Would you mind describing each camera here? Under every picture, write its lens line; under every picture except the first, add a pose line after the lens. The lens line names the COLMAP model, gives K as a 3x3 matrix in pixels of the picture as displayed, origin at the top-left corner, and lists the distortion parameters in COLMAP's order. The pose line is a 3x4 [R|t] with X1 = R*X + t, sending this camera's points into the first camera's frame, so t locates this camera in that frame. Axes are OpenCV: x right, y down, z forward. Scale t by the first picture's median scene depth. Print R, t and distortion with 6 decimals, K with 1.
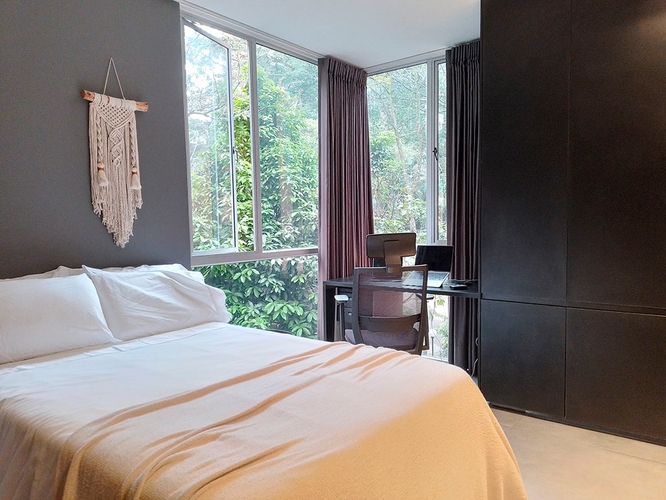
lens RADIAL K [[498.4, 0, 338.1], [0, 498.4, 248.7], [0, 0, 1]] dist [0.057122, -0.066902]
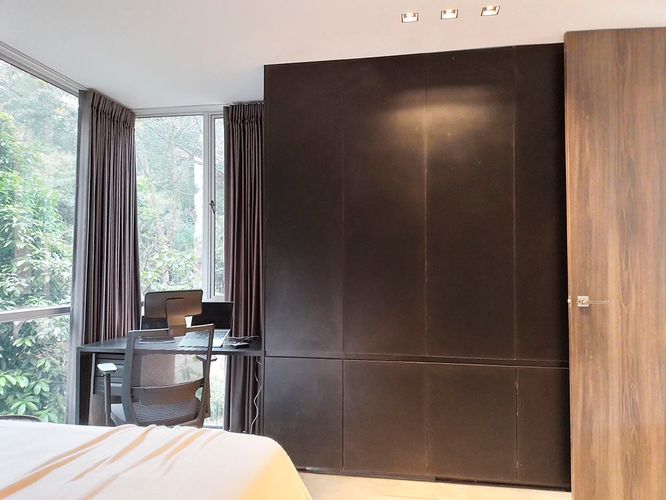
lens RADIAL K [[498.4, 0, 338.1], [0, 498.4, 248.7], [0, 0, 1]] dist [0.057122, -0.066902]
pose [[0.883066, 0.038199, 0.467692, -0.045015], [0.010251, 0.994873, -0.100614, -0.008852], [-0.469137, 0.093643, 0.878147, 0.040486]]
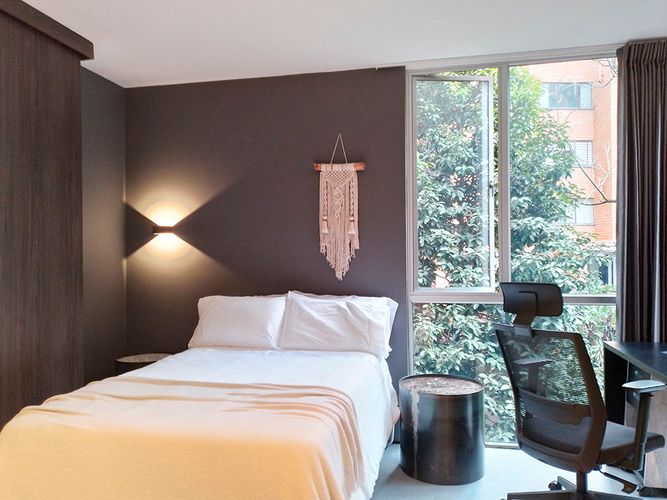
lens RADIAL K [[499.2, 0, 338.6], [0, 499.2, 248.7], [0, 0, 1]] dist [0.057122, -0.066902]
pose [[0.454853, 0.010798, -0.890501, 0.473619], [-0.056389, 0.998269, -0.016697, -0.040813], [0.888780, 0.057809, 0.454674, 0.286275]]
